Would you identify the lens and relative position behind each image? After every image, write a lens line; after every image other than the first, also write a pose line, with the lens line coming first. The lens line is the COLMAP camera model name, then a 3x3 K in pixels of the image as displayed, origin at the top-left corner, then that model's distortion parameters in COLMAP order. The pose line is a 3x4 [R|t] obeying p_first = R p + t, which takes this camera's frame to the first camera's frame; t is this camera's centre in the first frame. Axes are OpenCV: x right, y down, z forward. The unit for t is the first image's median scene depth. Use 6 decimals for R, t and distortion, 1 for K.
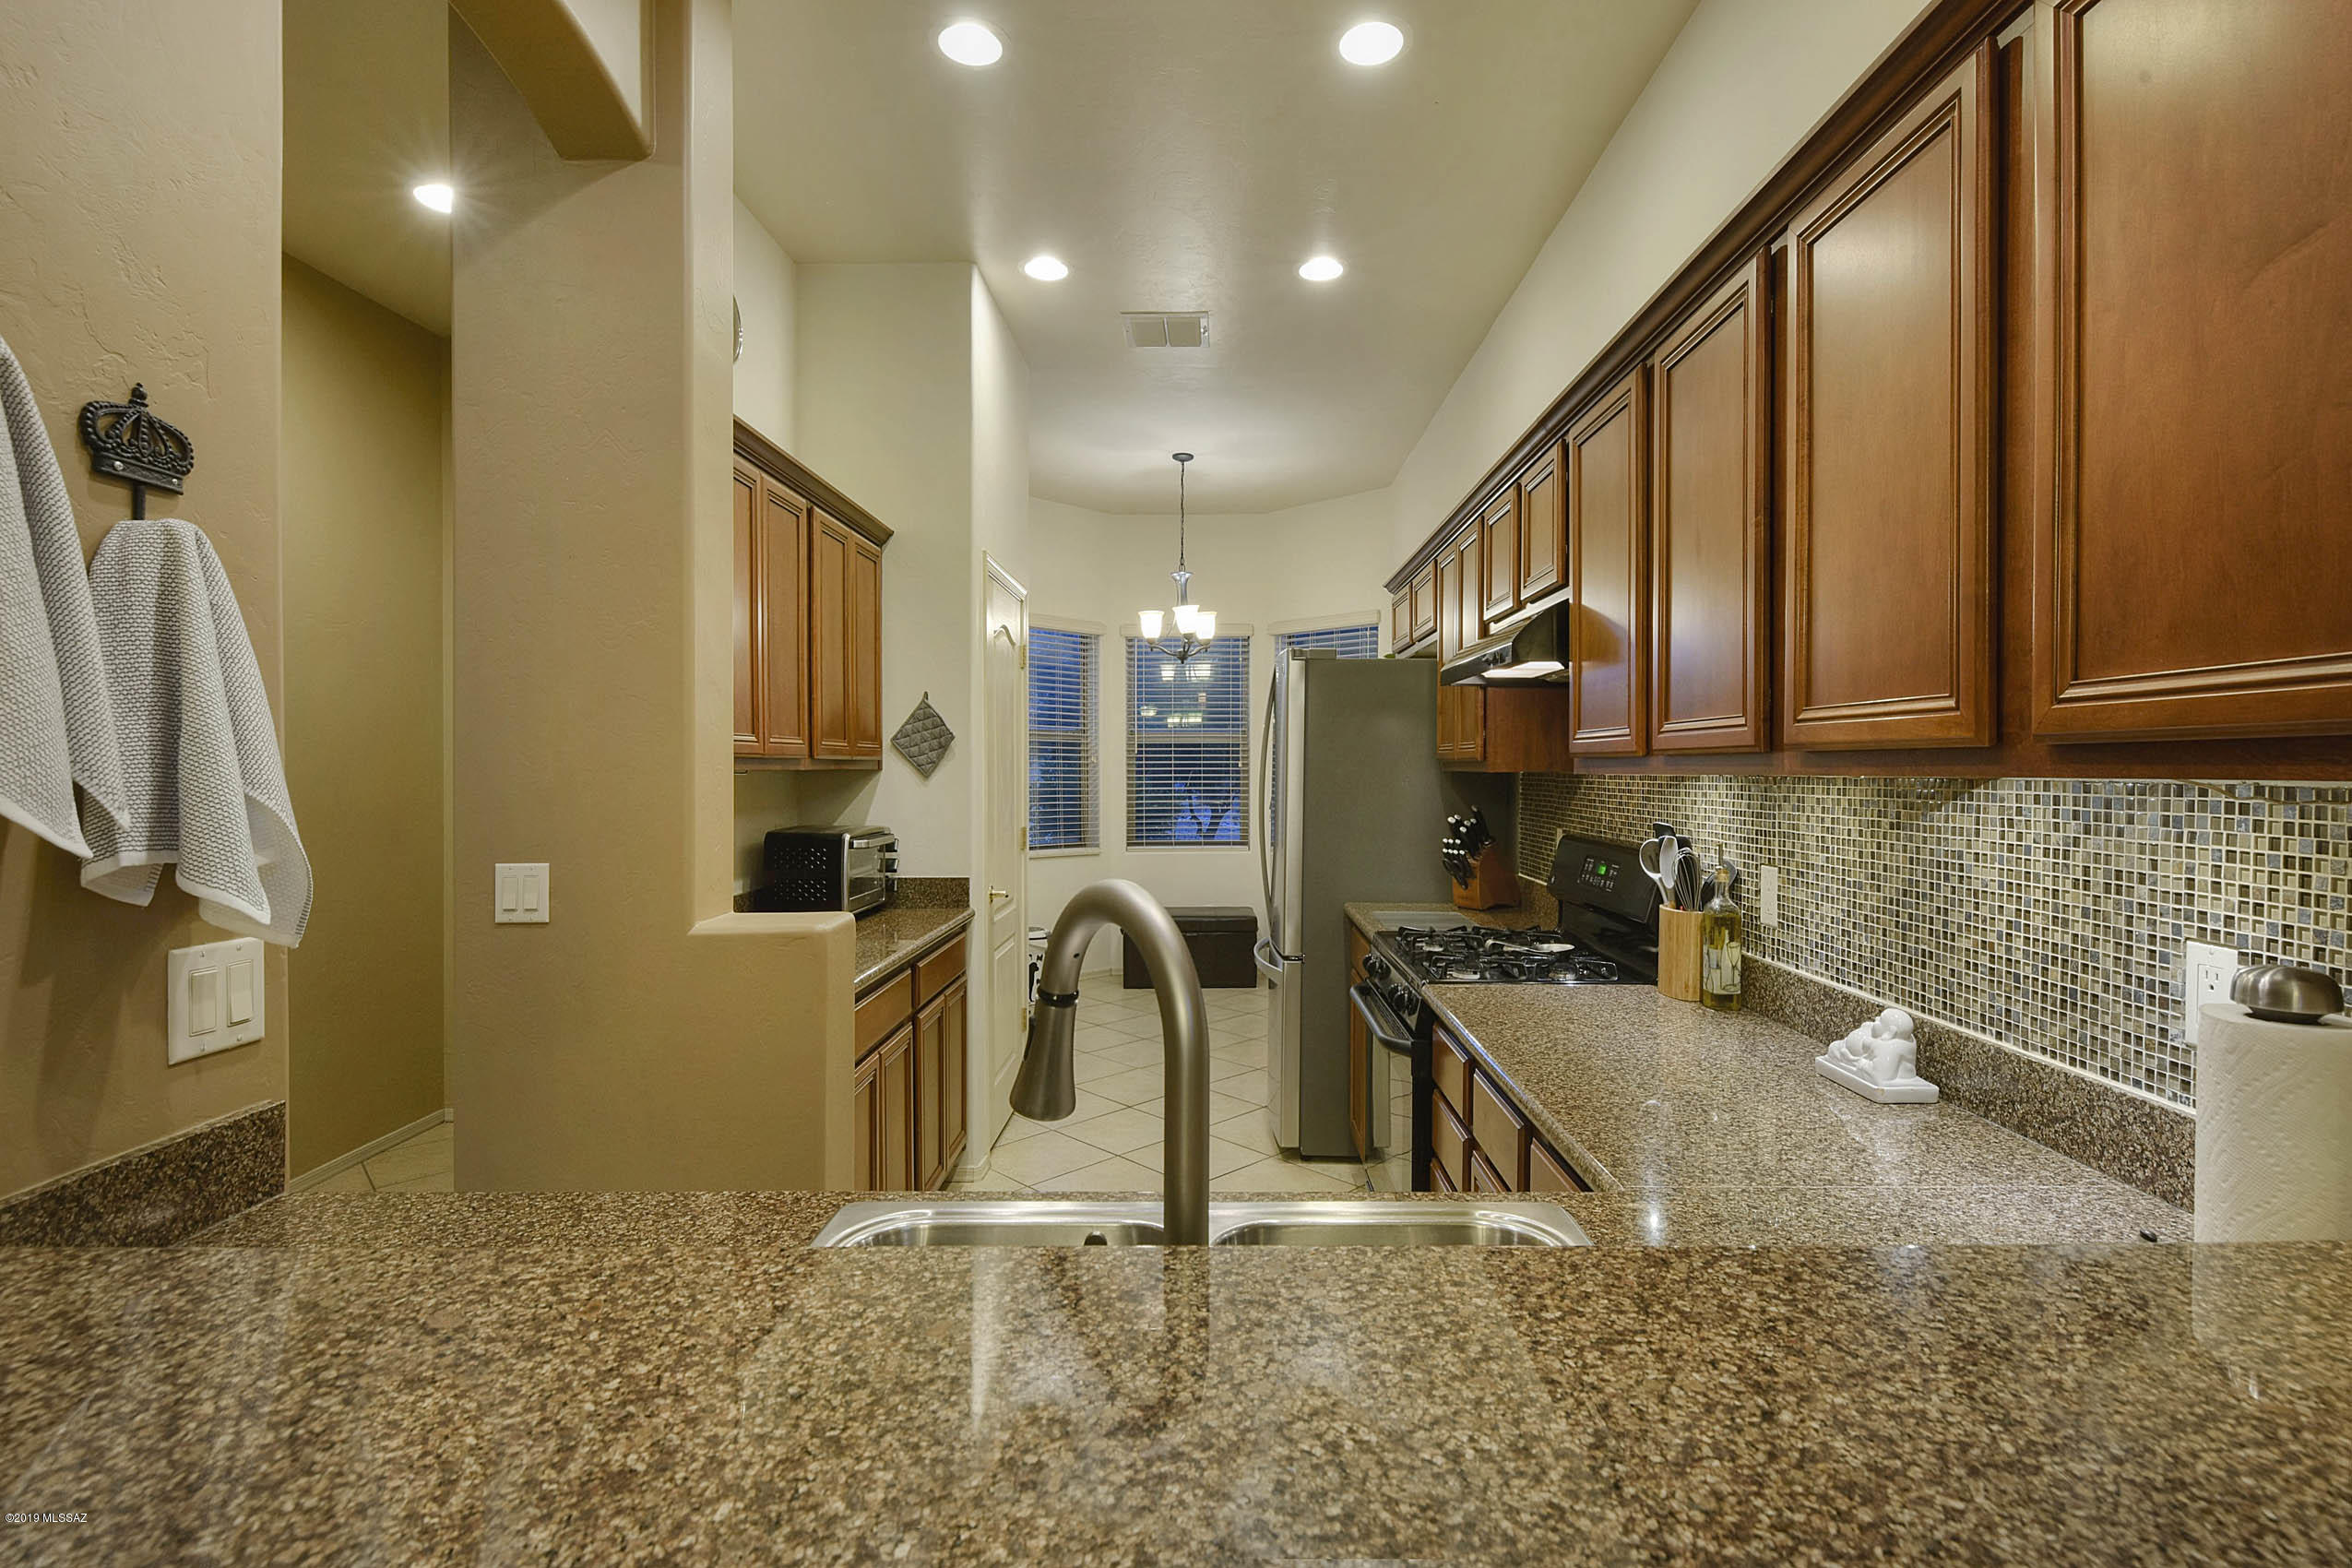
lens RADIAL K [[1058.5, 0, 1220.5], [0, 1058.5, 758.5], [0, 0, 1]] dist [-0.006955, -0.006689]
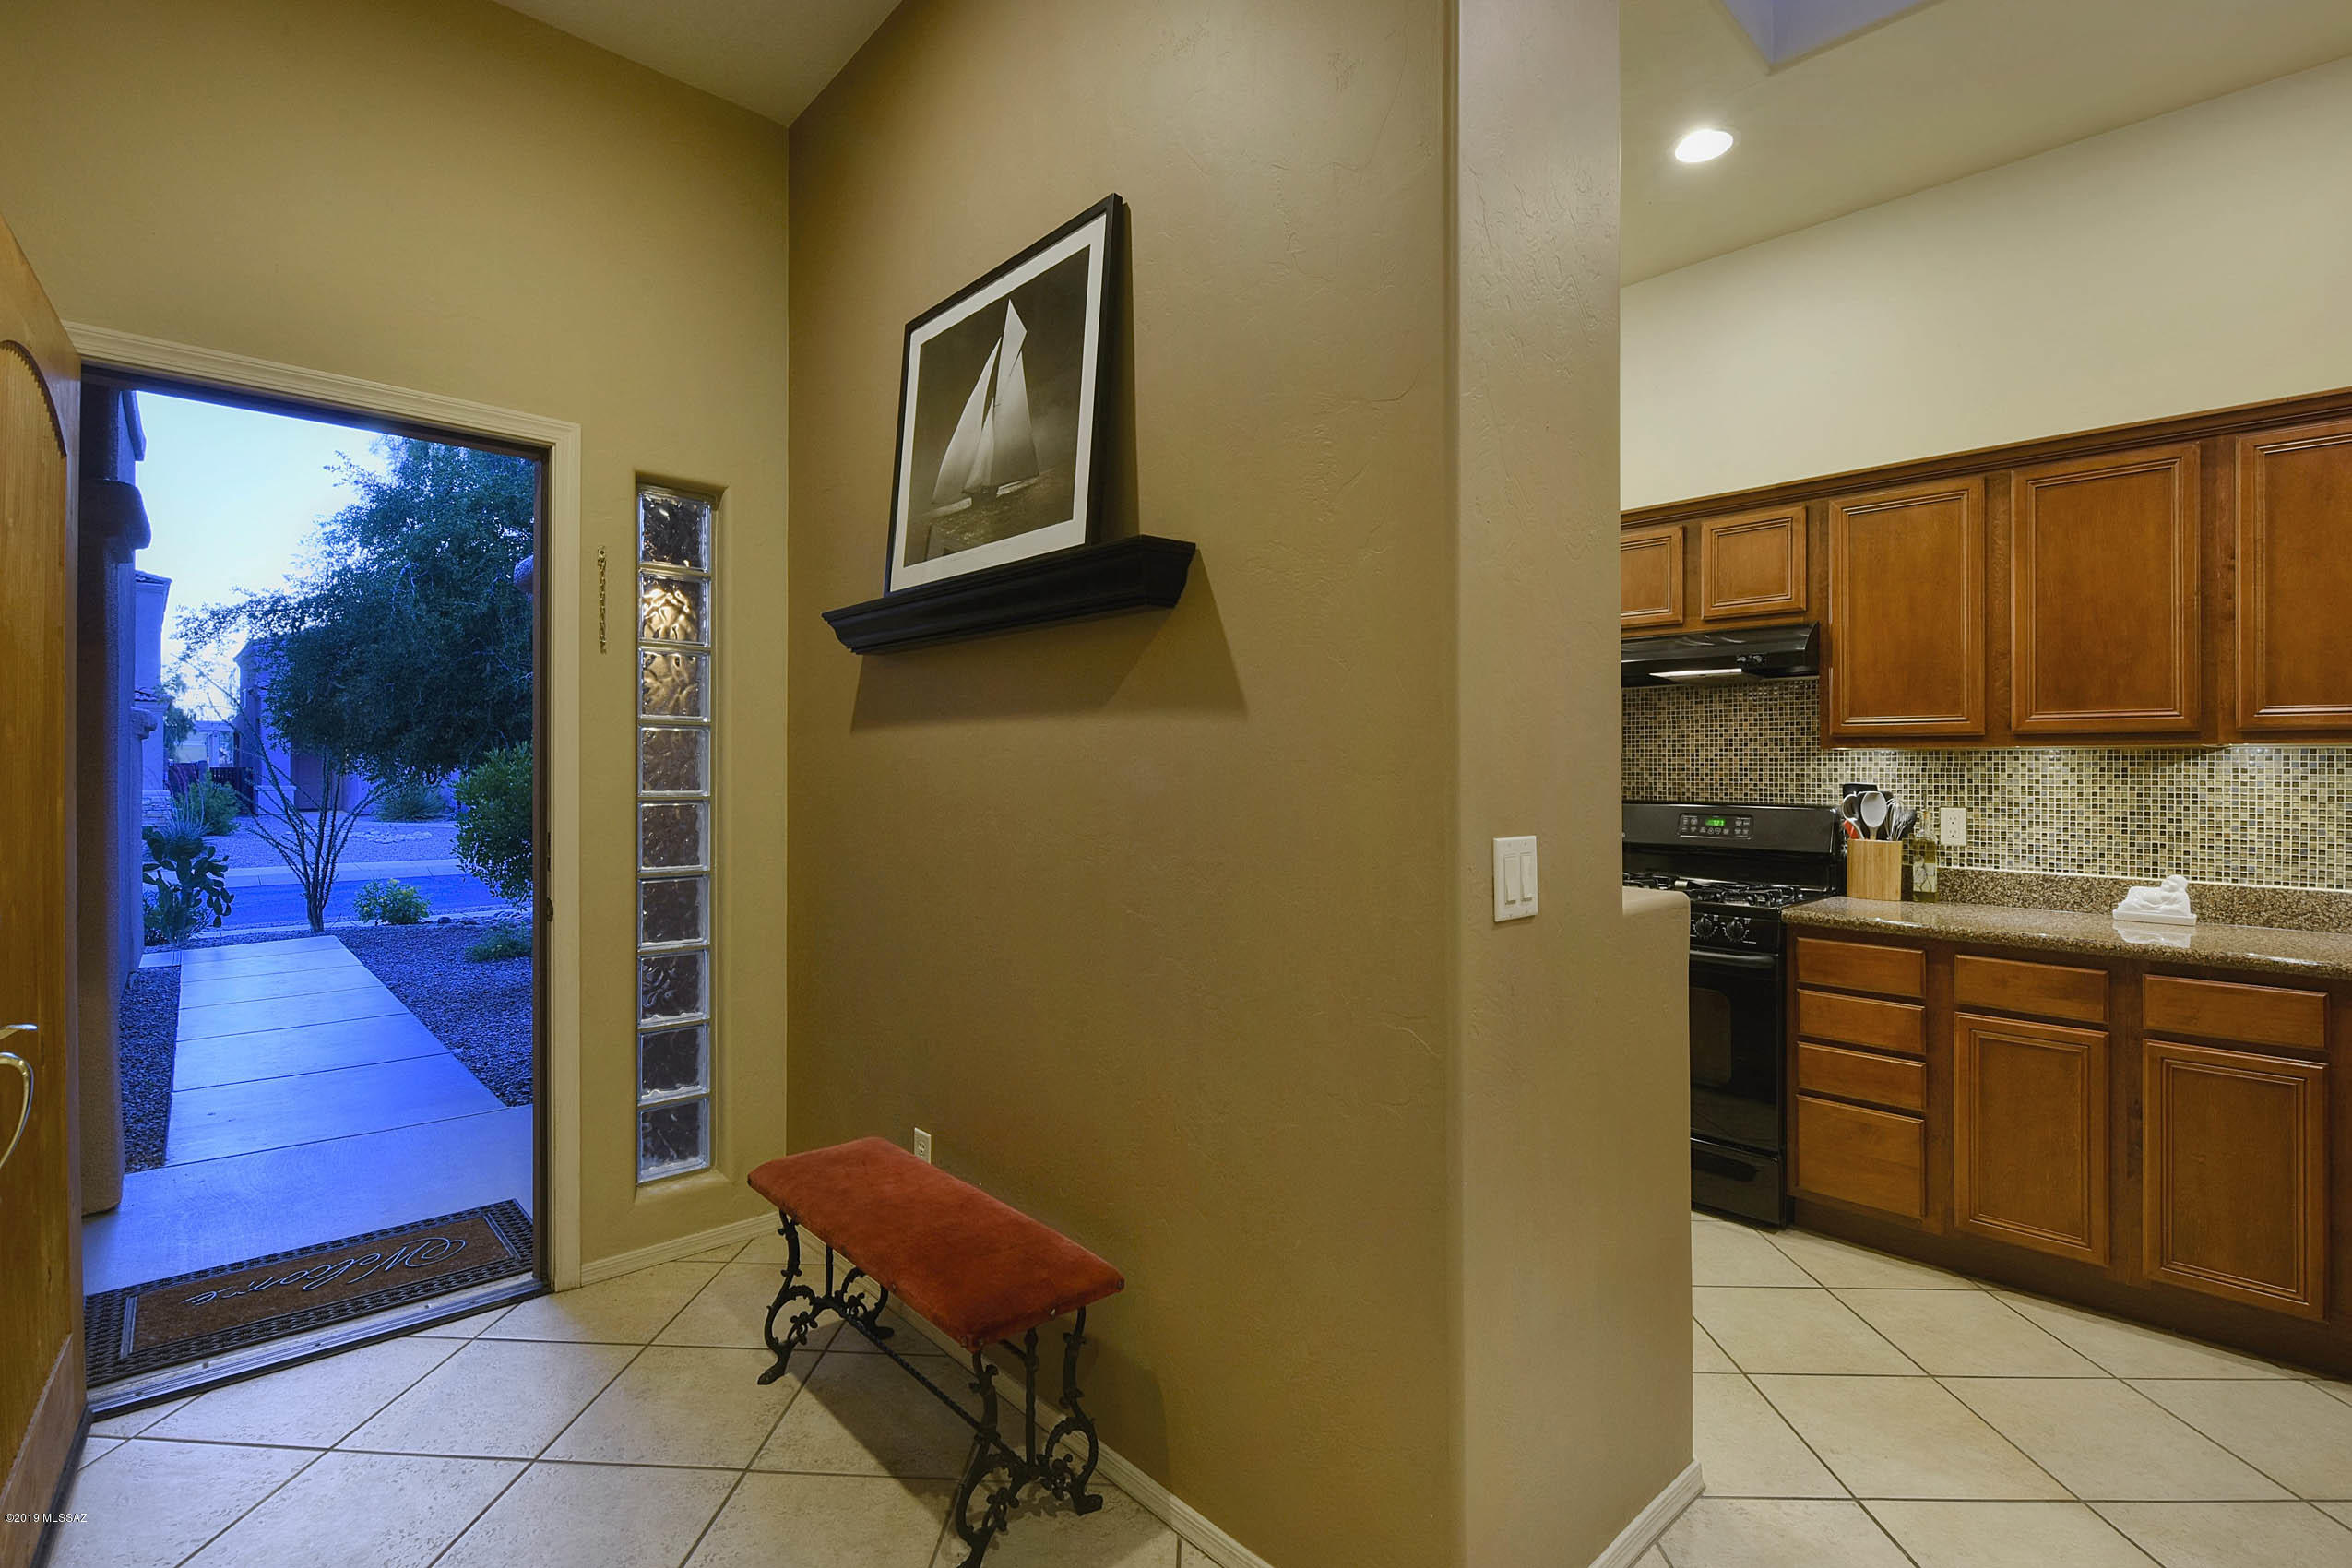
lens RADIAL K [[1058.5, 0, 1171.4], [0, 1058.5, 750.5], [0, 0, 1]] dist [-0.006955, -0.006689]
pose [[0.744614, 0.015903, 0.667306, -1.905101], [-0.012290, 0.999873, -0.010116, 0.063766], [-0.667382, -0.000669, 0.744715, 0.831532]]
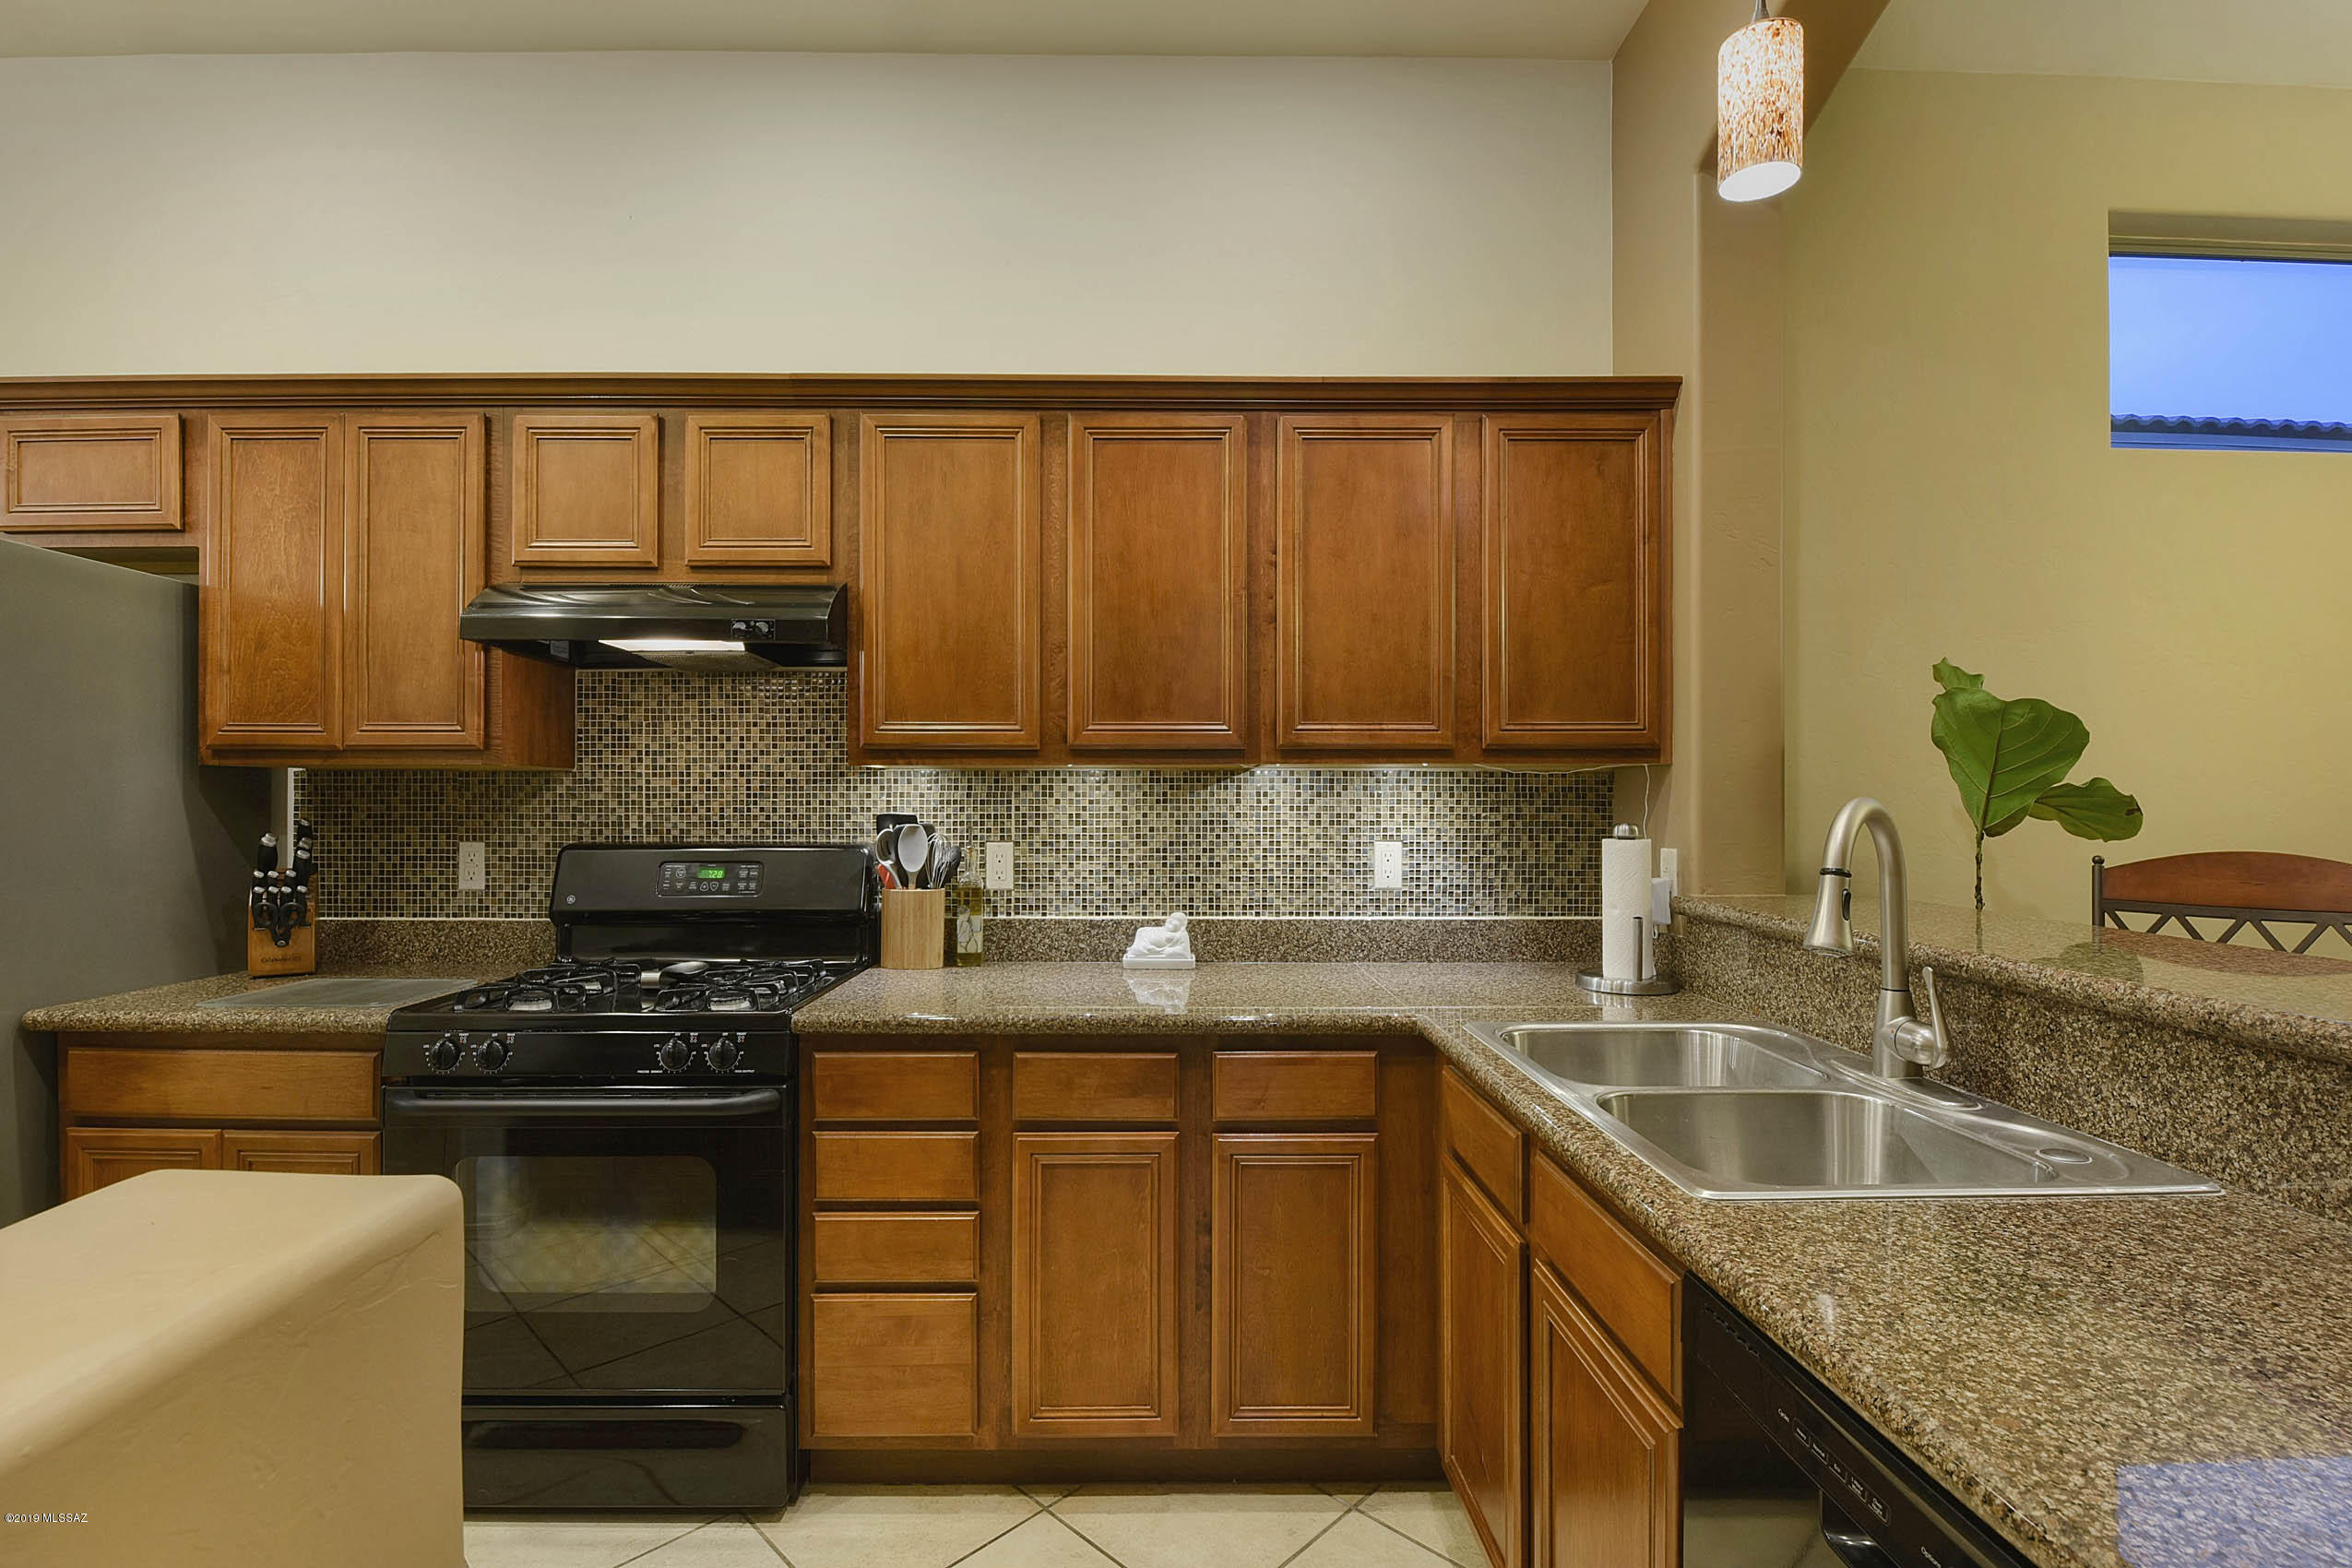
lens RADIAL K [[1018.4, 0, 1152.5], [0, 1018.4, 793.1], [0, 0, 1]] dist [0.016444, -0.000137]
pose [[0.012116, 0.000180, 0.999927, -0.933786], [-0.008926, 0.999960, -0.000072, 0.057673], [-0.999887, -0.008925, 0.012117, 1.098356]]
